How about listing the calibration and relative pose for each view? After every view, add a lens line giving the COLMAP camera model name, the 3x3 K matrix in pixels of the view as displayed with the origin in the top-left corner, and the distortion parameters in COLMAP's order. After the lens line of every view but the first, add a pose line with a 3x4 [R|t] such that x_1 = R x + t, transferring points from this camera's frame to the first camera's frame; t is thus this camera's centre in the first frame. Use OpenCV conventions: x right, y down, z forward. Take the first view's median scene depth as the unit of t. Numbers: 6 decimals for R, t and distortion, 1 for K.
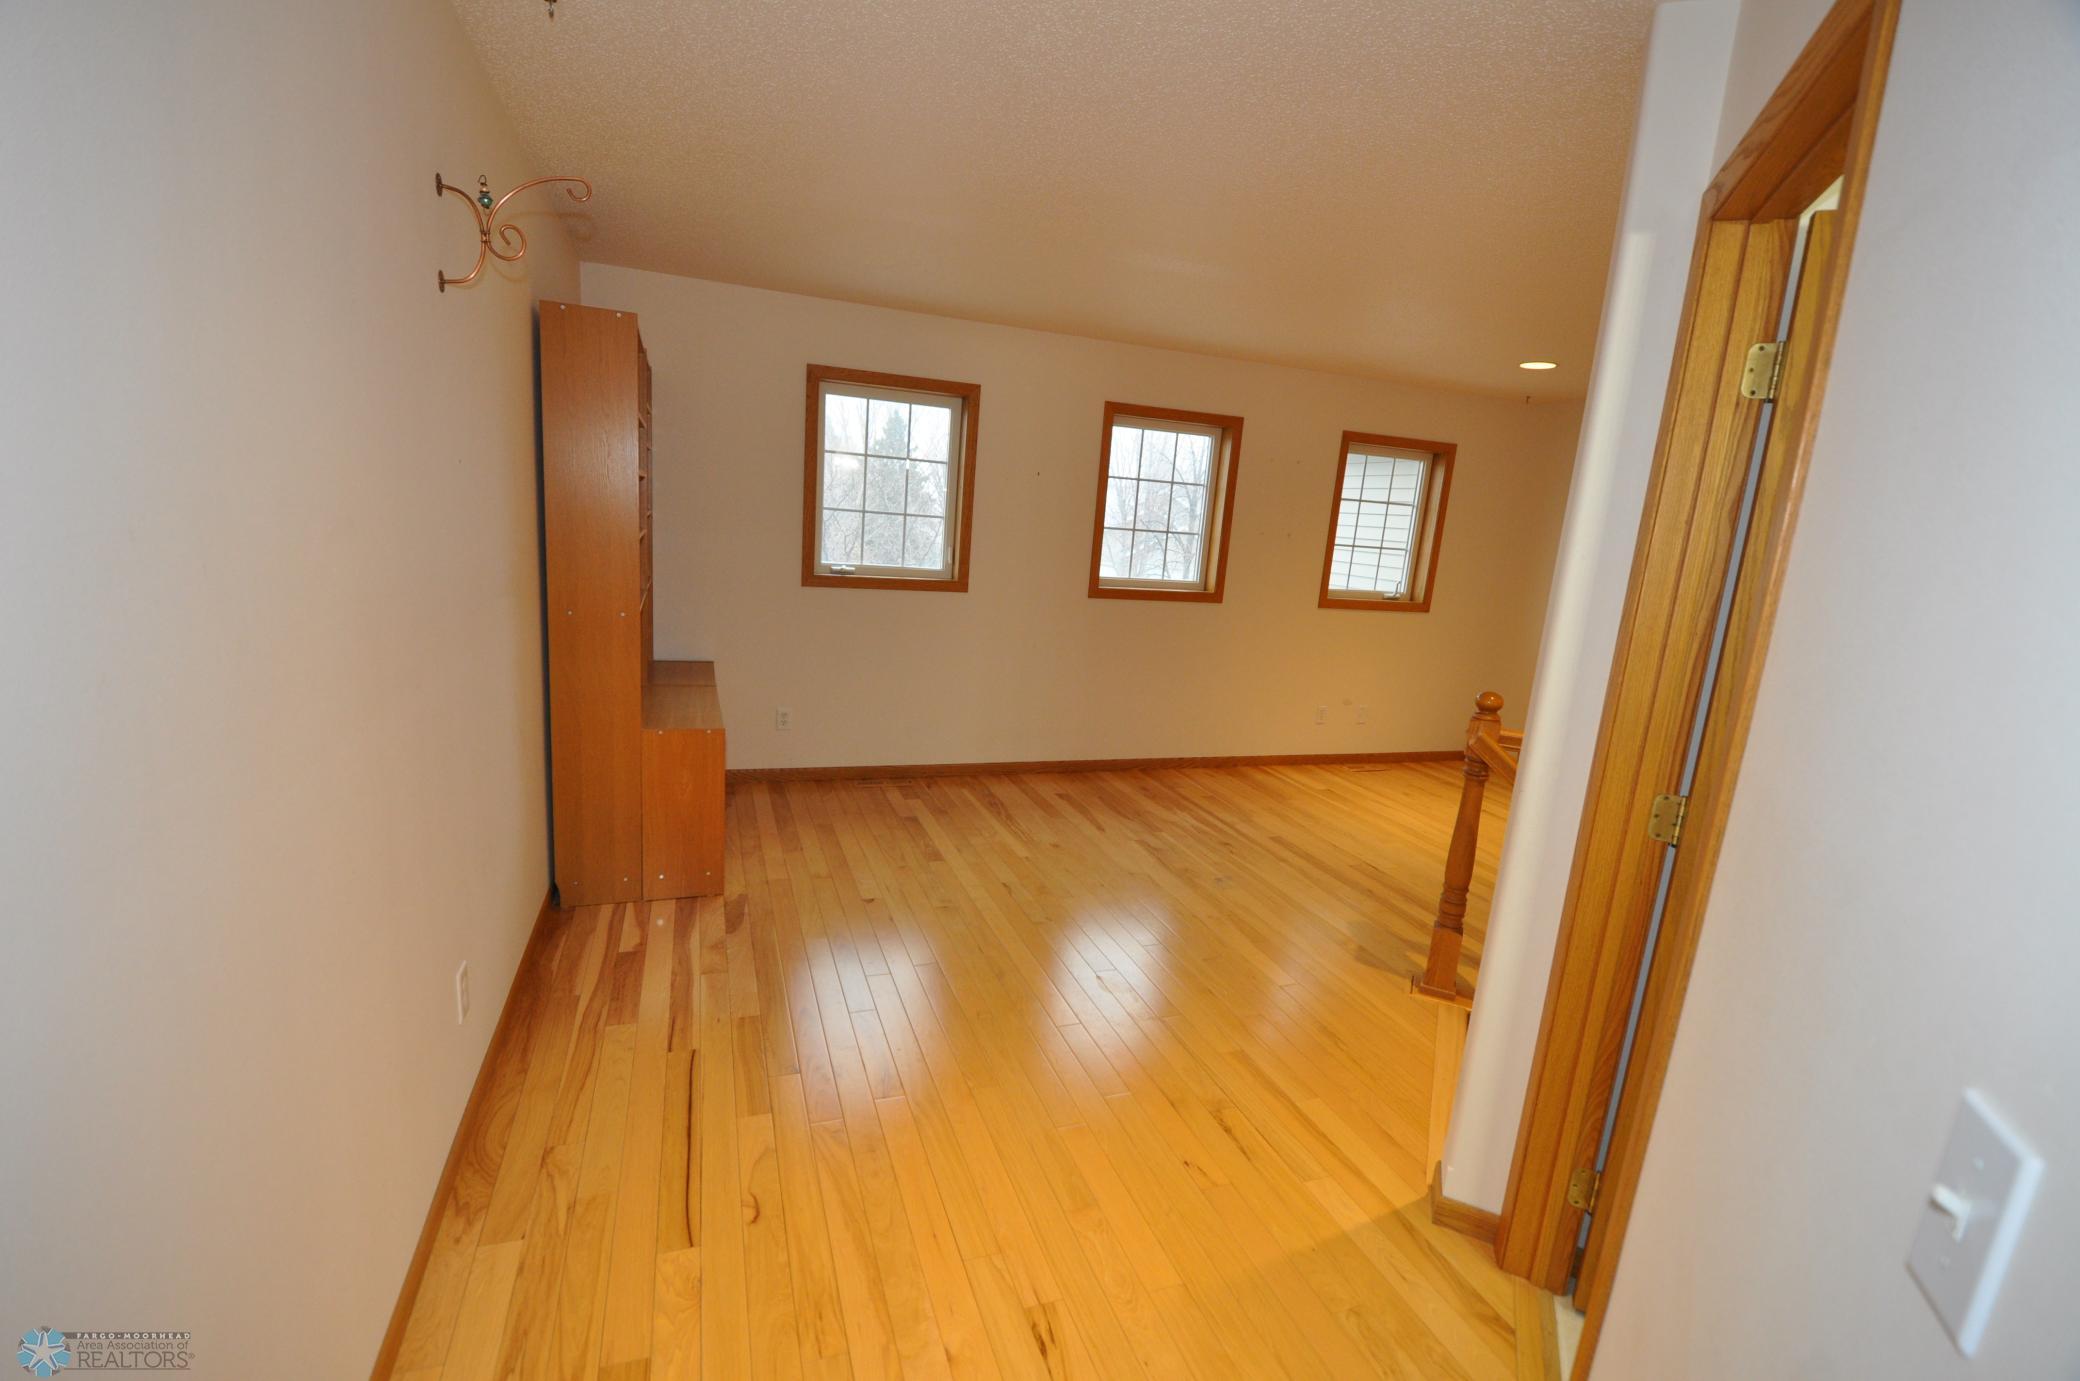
lens RADIAL K [[908.2, 0, 1024.8], [0, 908.2, 694.9], [0, 0, 1]] dist [0.023203, -0.024883]
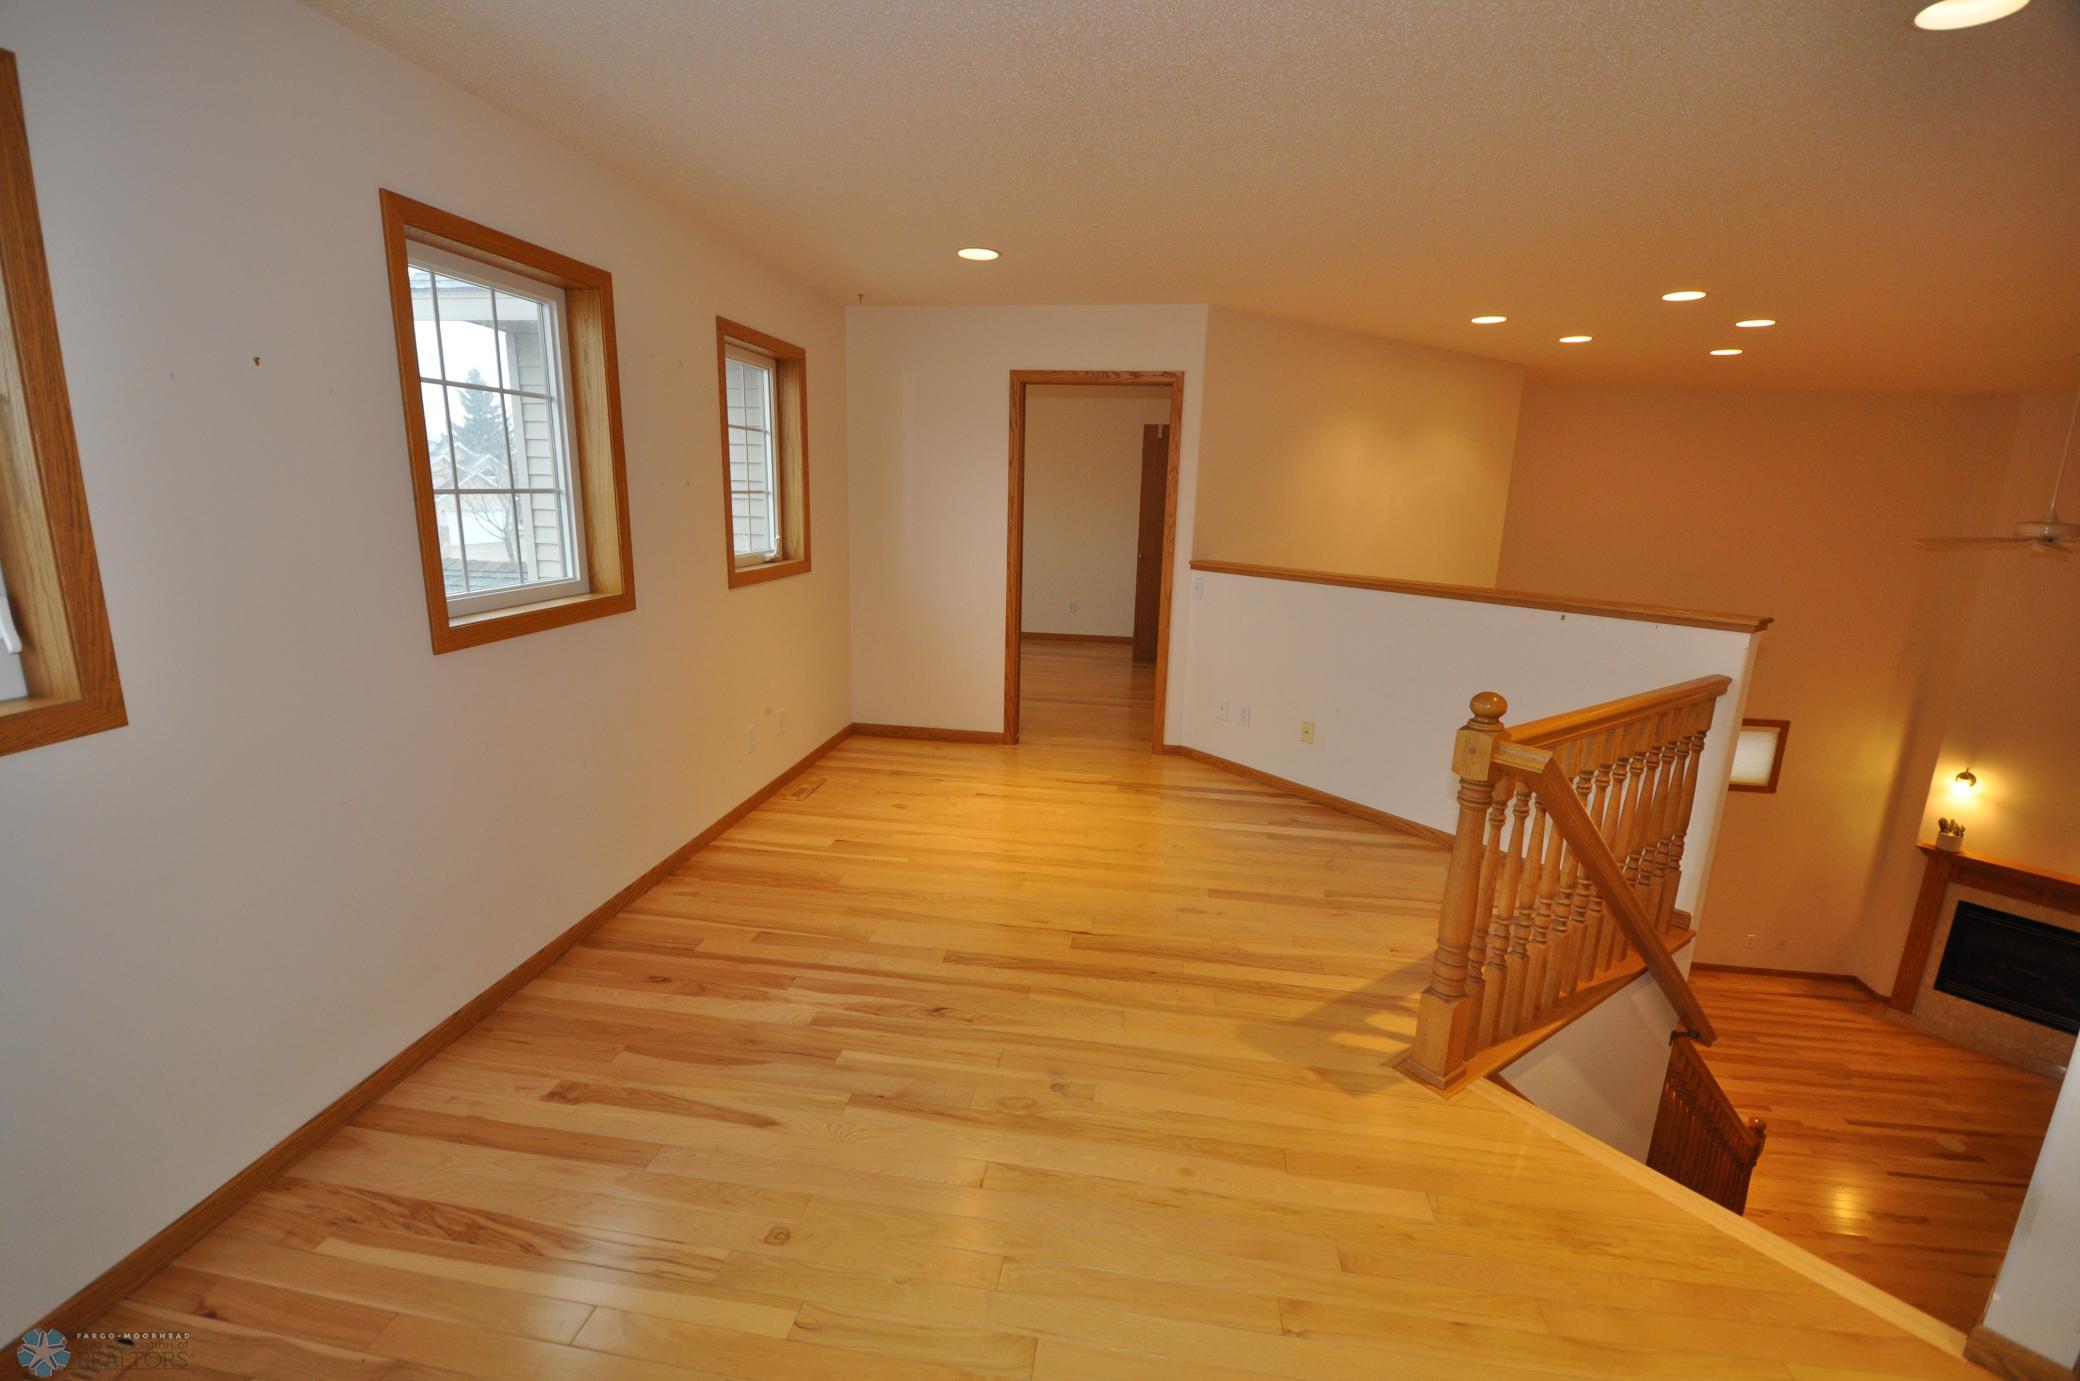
lens RADIAL K [[908.2, 0, 1024.8], [0, 908.2, 694.9], [0, 0, 1]] dist [0.023203, -0.024883]
pose [[0.472443, -0.259011, 0.842443, -0.185011], [0.180864, 0.963992, 0.194953, -0.130632], [-0.862604, 0.060263, 0.502278, 0.563837]]
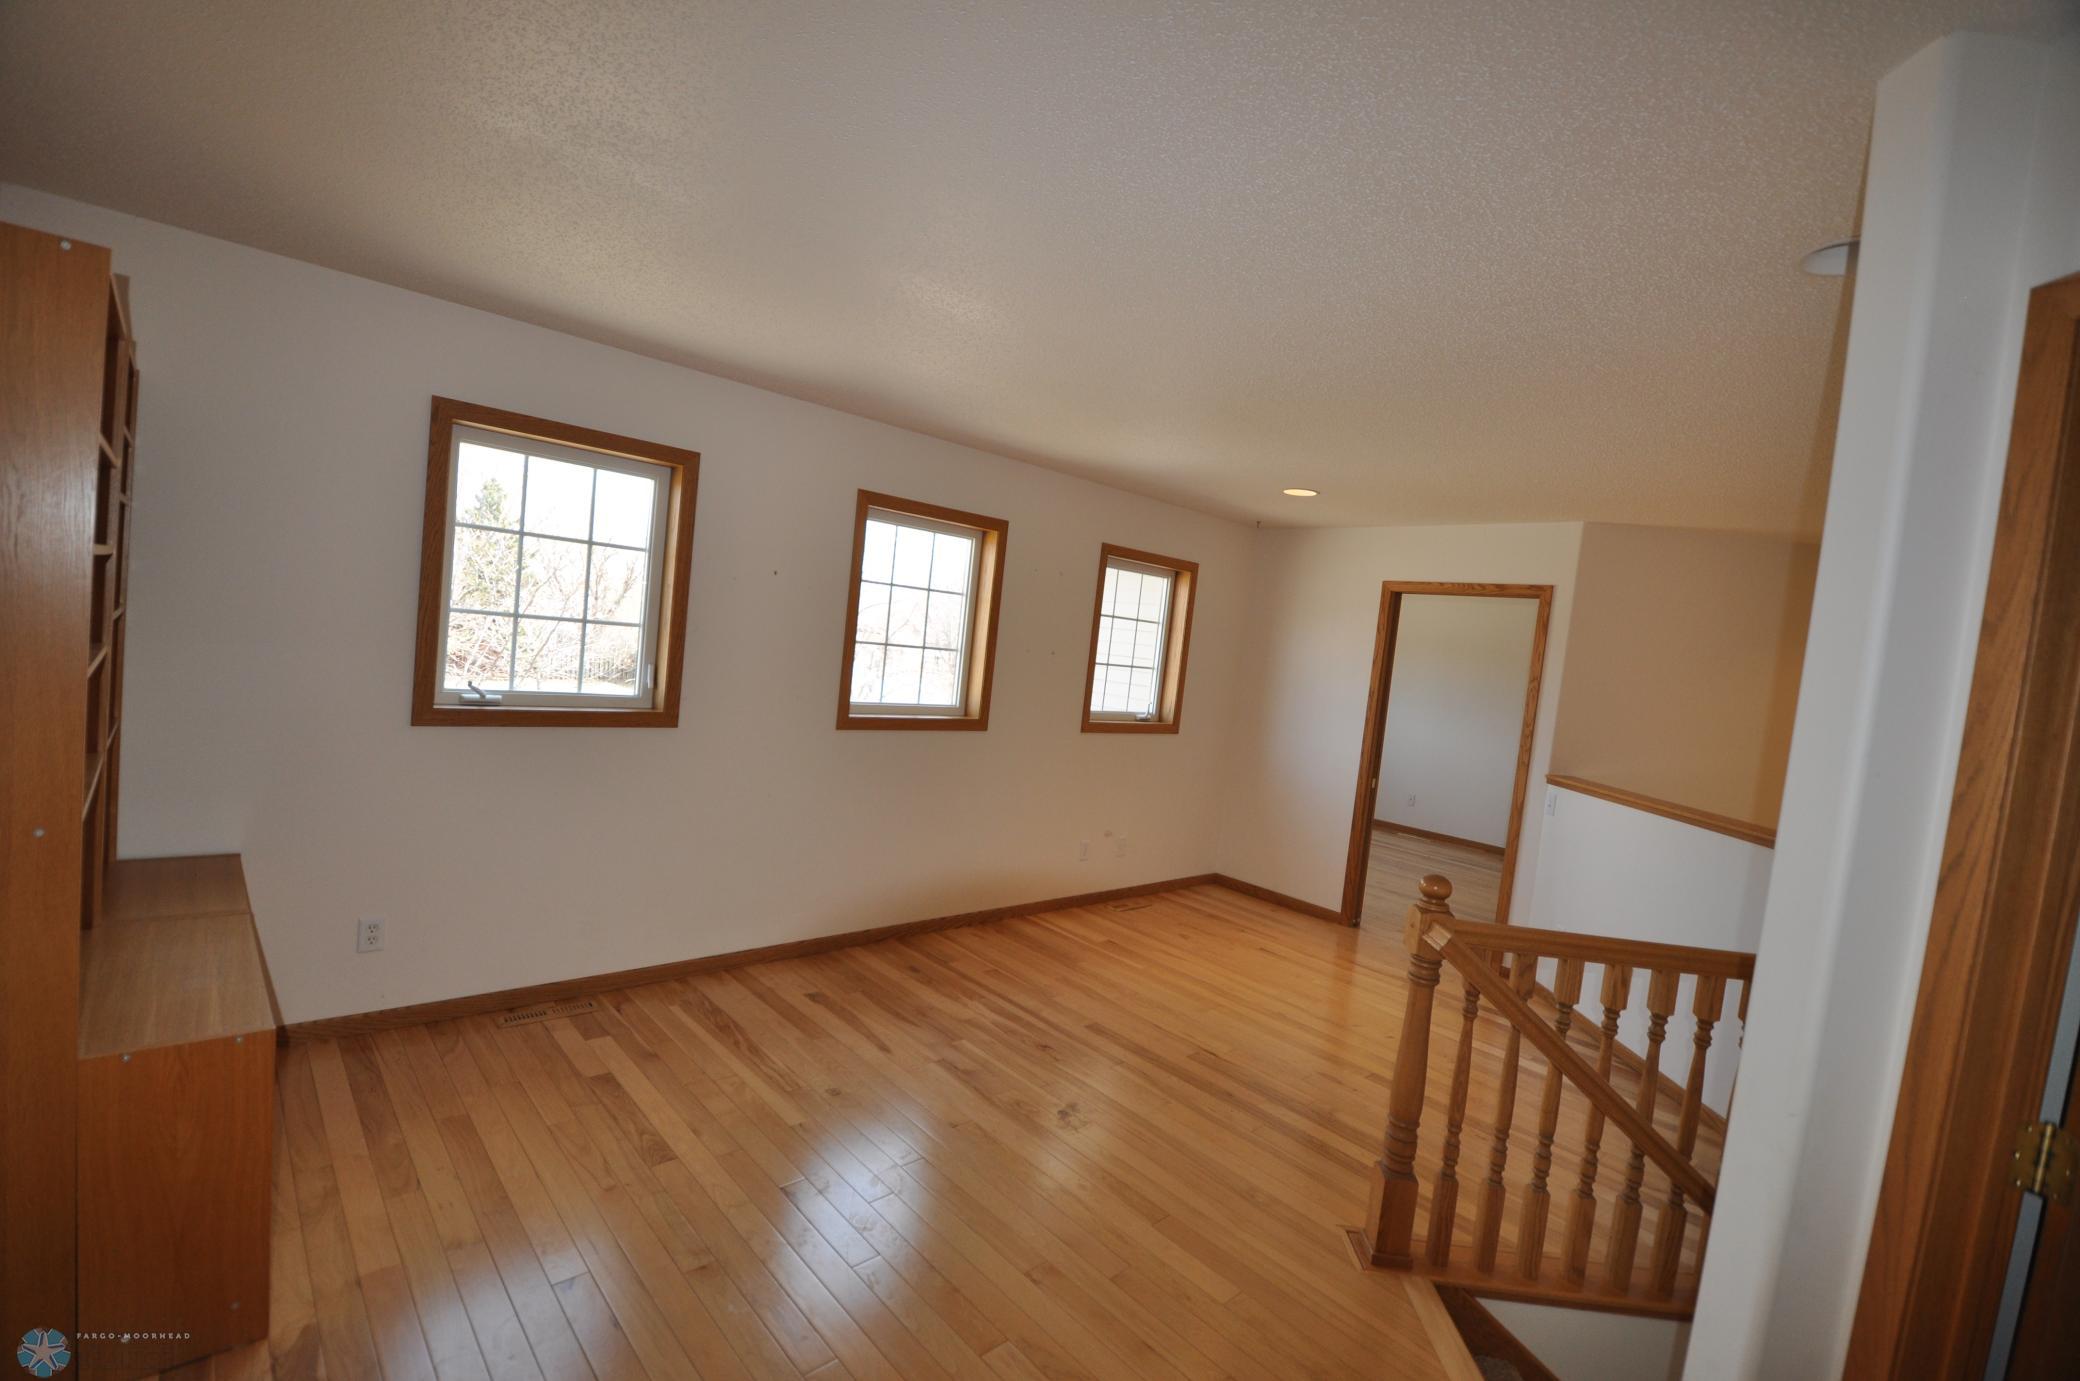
lens RADIAL K [[908.2, 0, 1024.8], [0, 908.2, 694.9], [0, 0, 1]] dist [0.023203, -0.024883]
pose [[0.922451, -0.002830, 0.386103, -0.088986], [0.040331, 0.995209, -0.089062, -0.063521], [-0.384001, 0.097727, 0.918146, 0.221454]]
